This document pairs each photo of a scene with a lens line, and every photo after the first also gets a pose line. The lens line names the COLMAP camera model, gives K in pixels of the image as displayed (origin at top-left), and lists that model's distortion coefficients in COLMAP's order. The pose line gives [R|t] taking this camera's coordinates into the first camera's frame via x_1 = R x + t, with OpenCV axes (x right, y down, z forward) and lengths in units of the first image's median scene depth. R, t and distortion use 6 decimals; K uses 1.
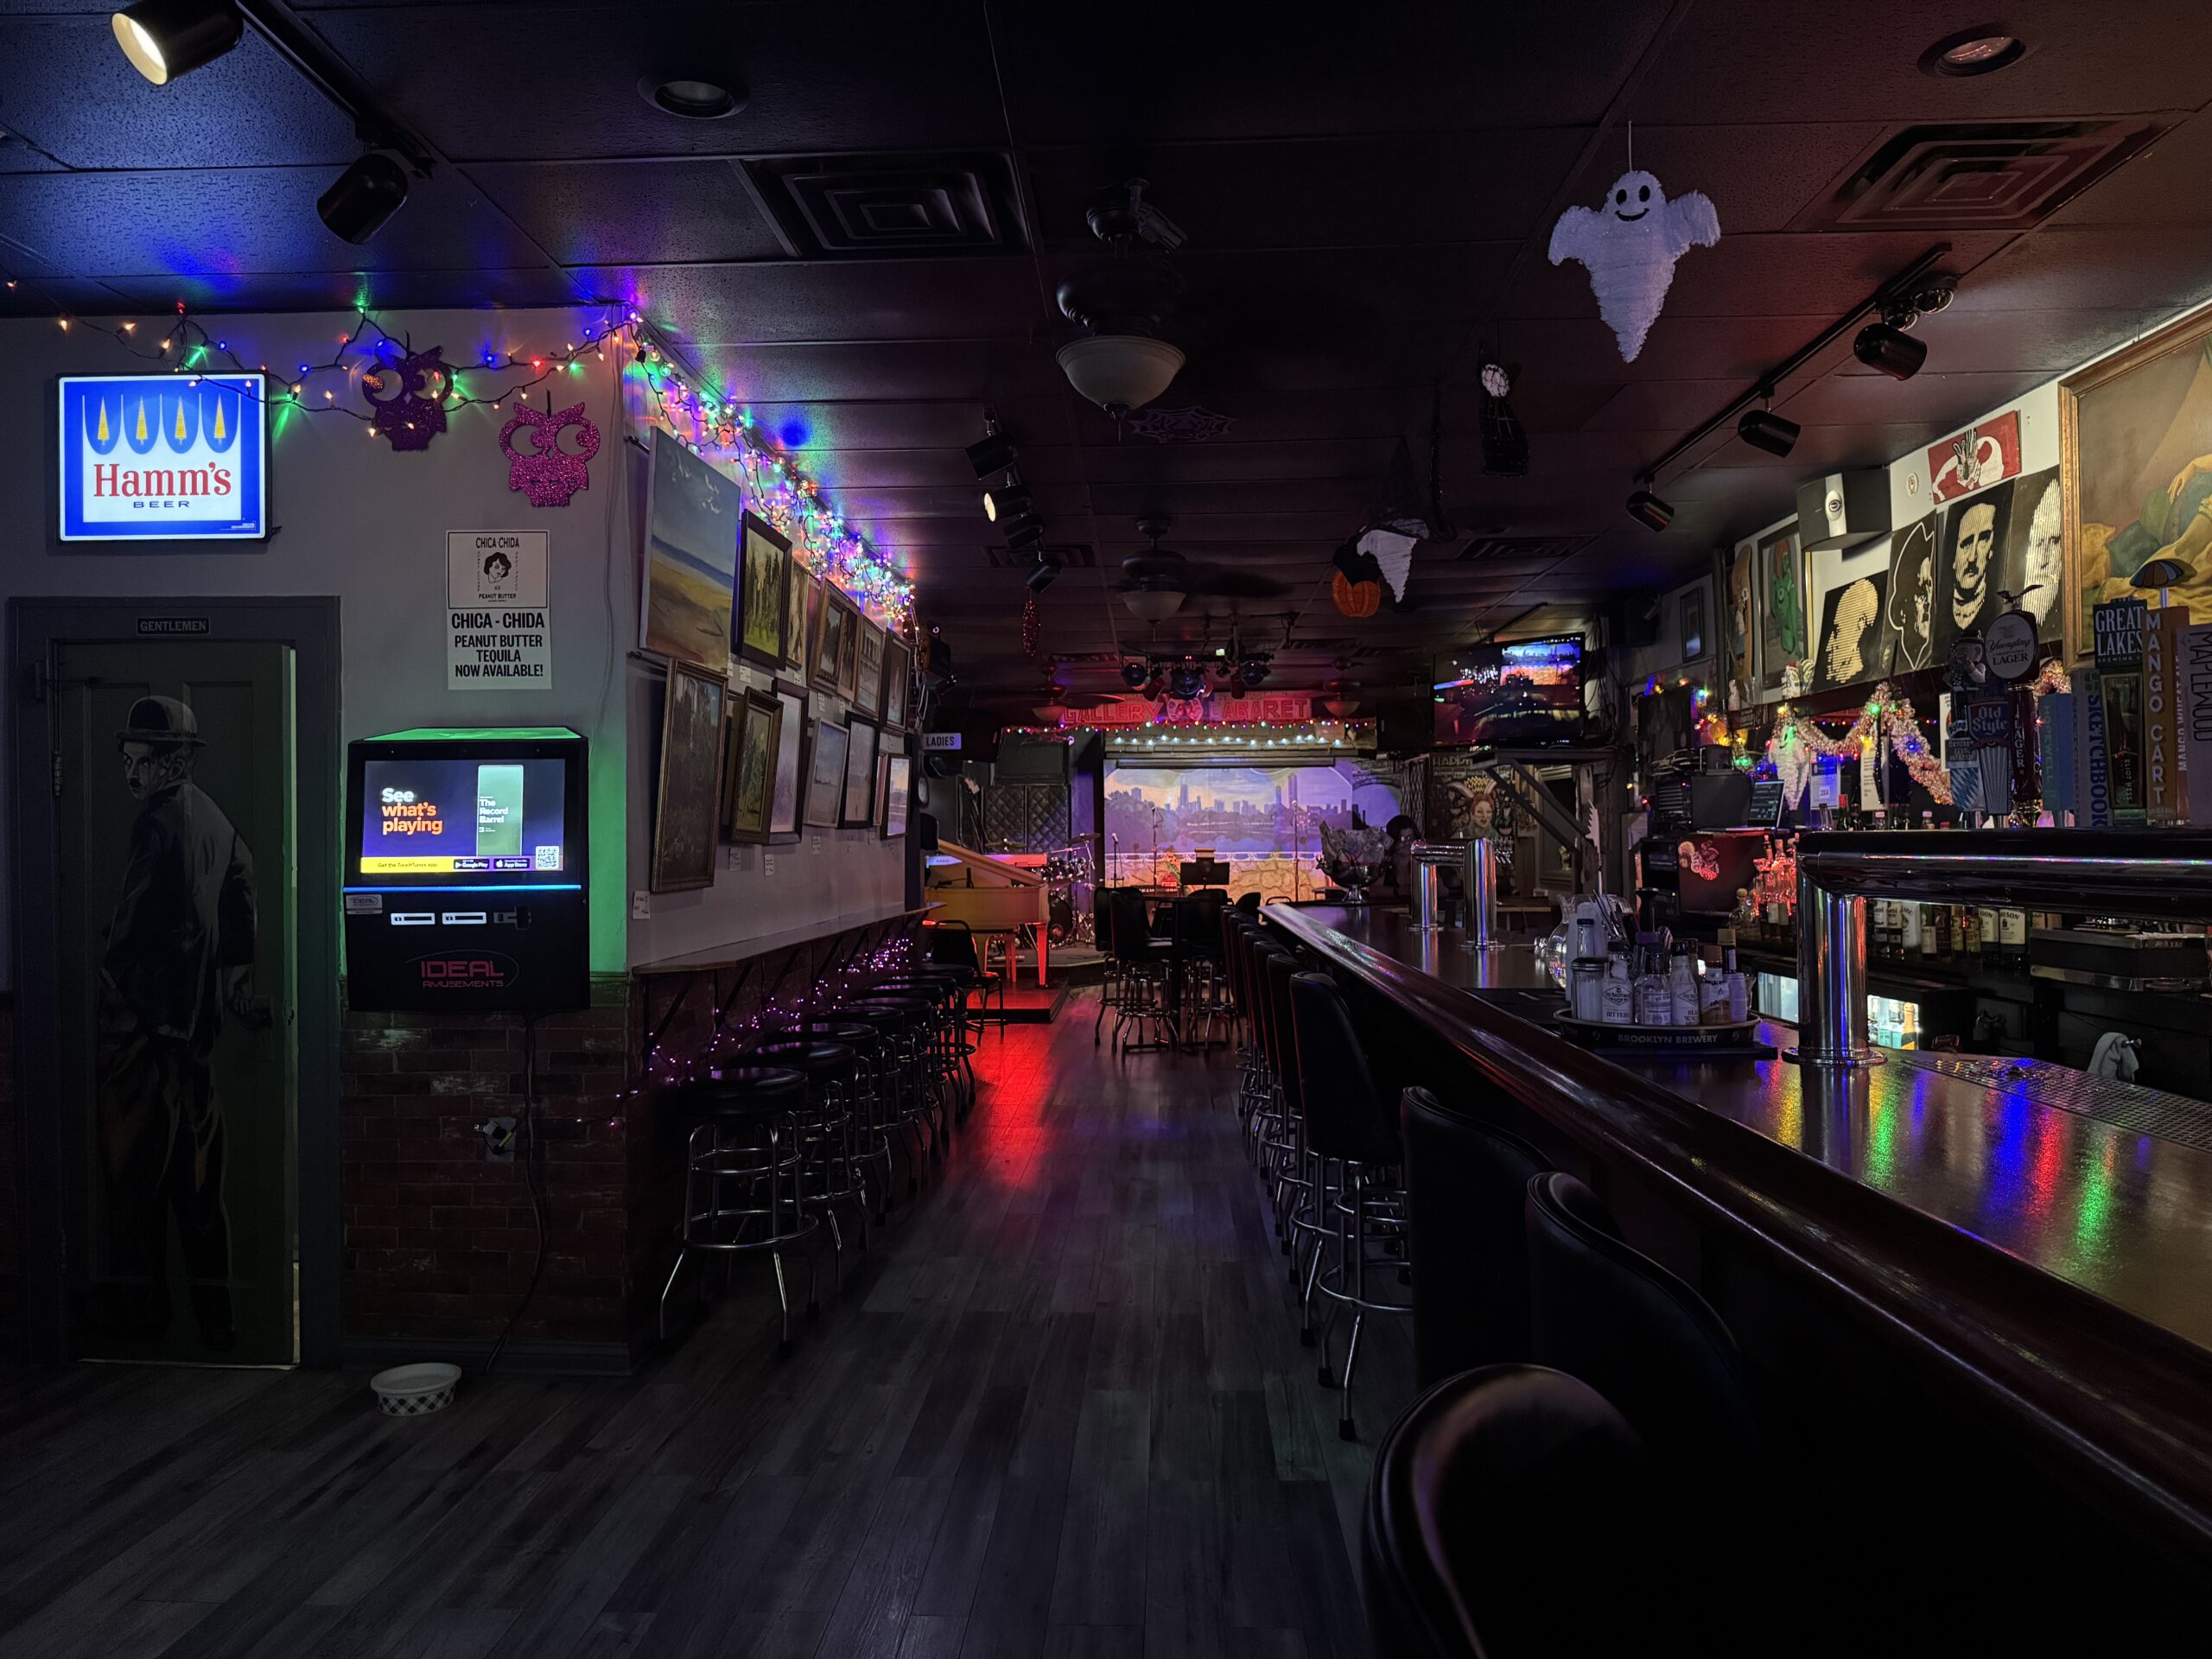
lens RADIAL K [[1539.2, 0, 1106.0], [0, 1539.2, 829.5], [0, 0, 1]] dist [0.055172, -0.066716]
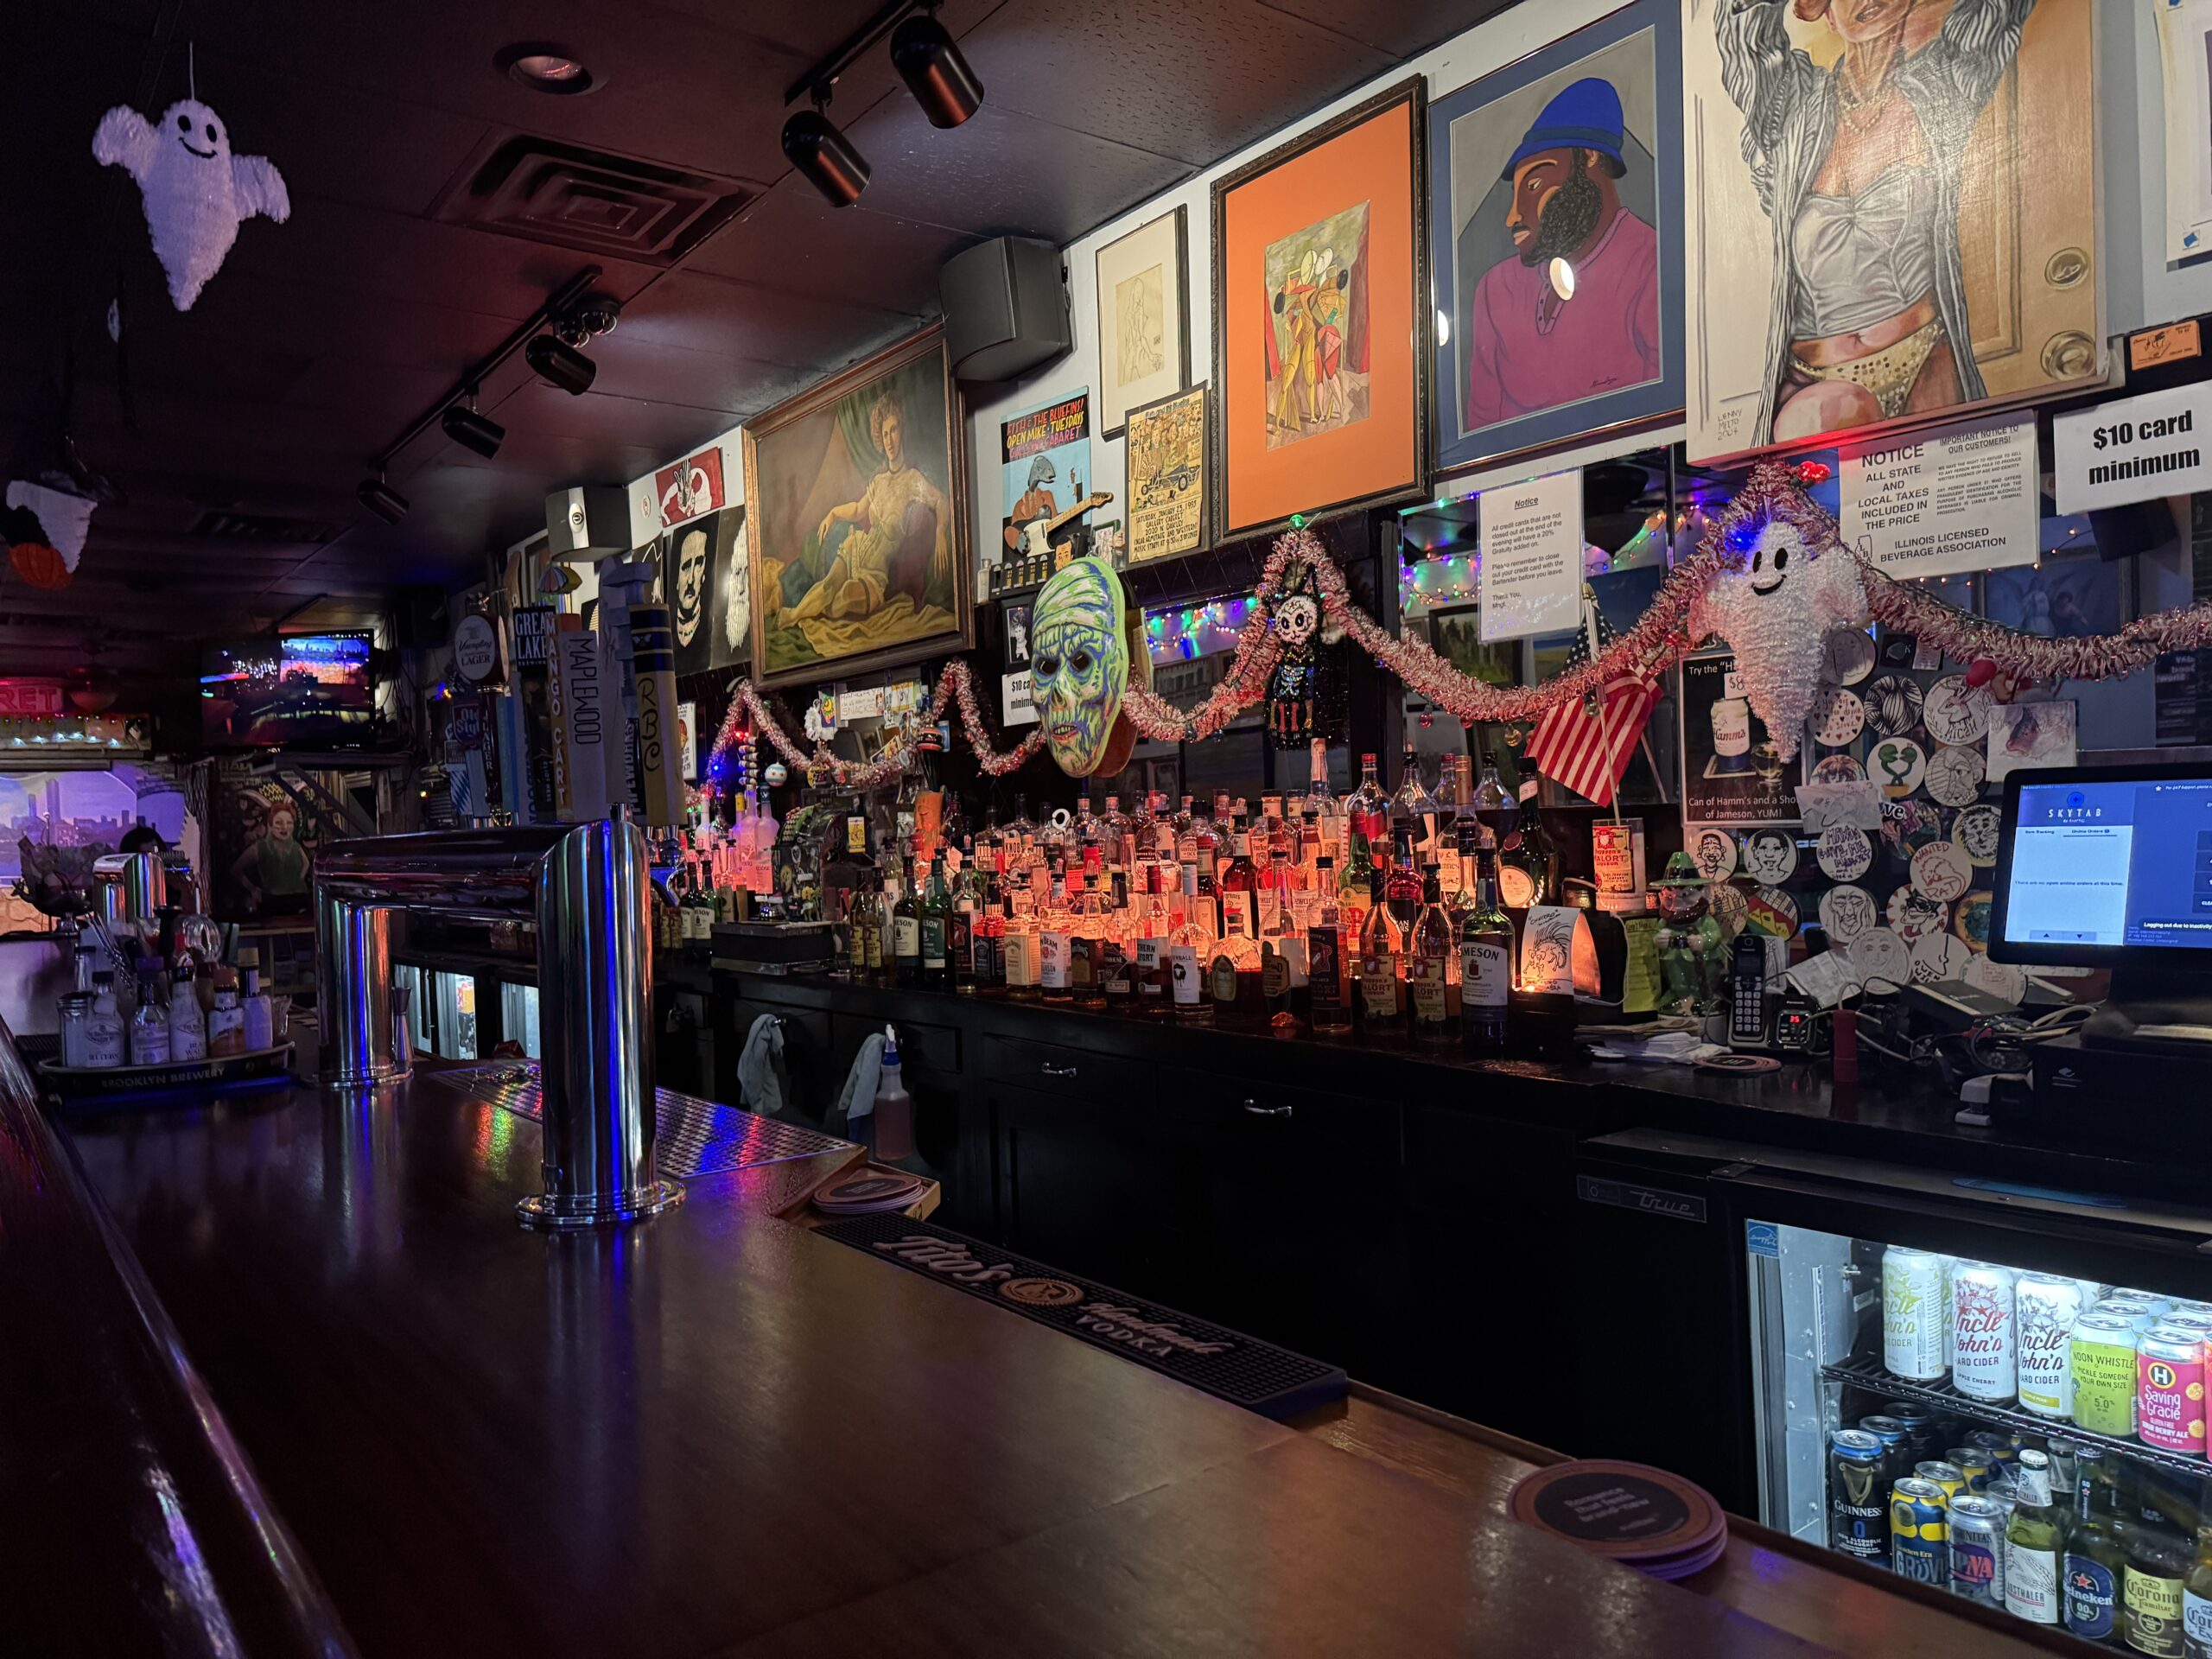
lens RADIAL K [[1539.2, 0, 1106.0], [0, 1539.2, 829.5], [0, 0, 1]] dist [0.055172, -0.066716]
pose [[0.777018, -0.014001, 0.629323, 0.081367], [0.017921, 0.999839, 0.000116, 0.001598], [-0.629223, 0.011188, 0.777144, -0.005413]]
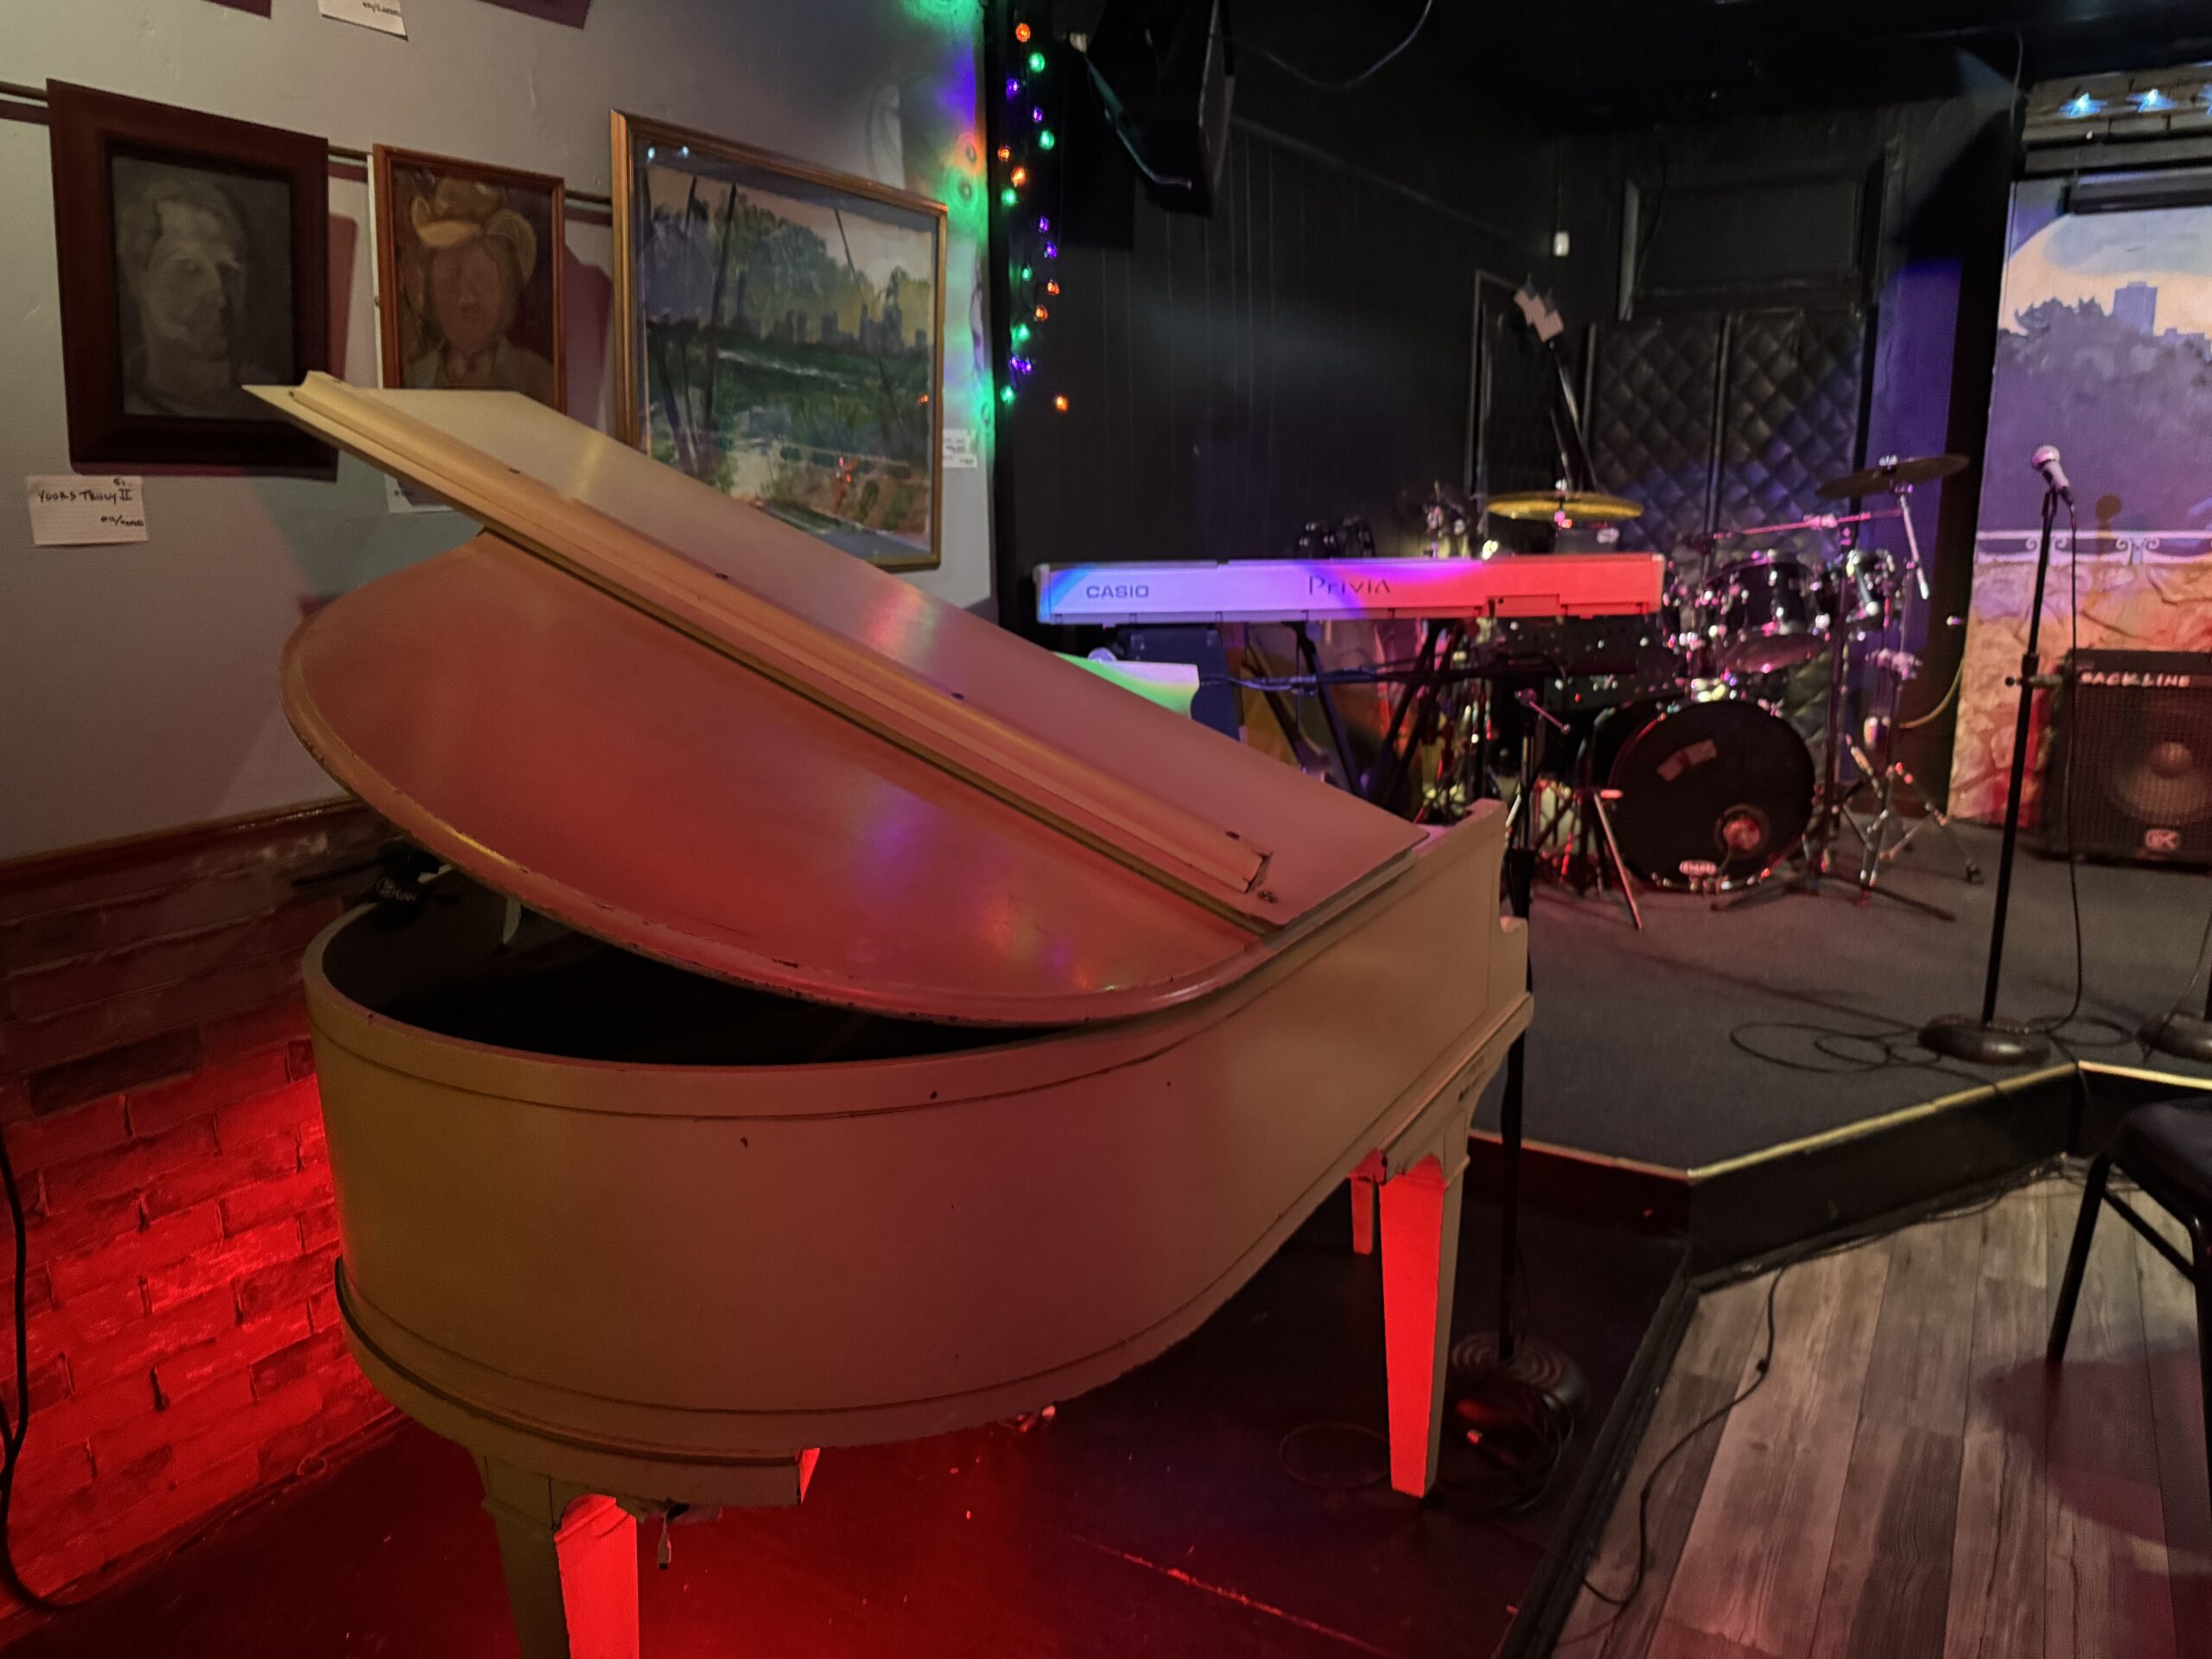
lens RADIAL K [[1545.7, 0, 1106.0], [0, 1545.7, 829.5], [0, 0, 1]] dist [-0.006839, -0.005617]
pose [[0.877194, 0.097171, -0.470201, -0.006563], [0.010853, 0.975044, 0.221748, 0.010433], [0.480014, -0.199620, 0.854247, 1.557458]]
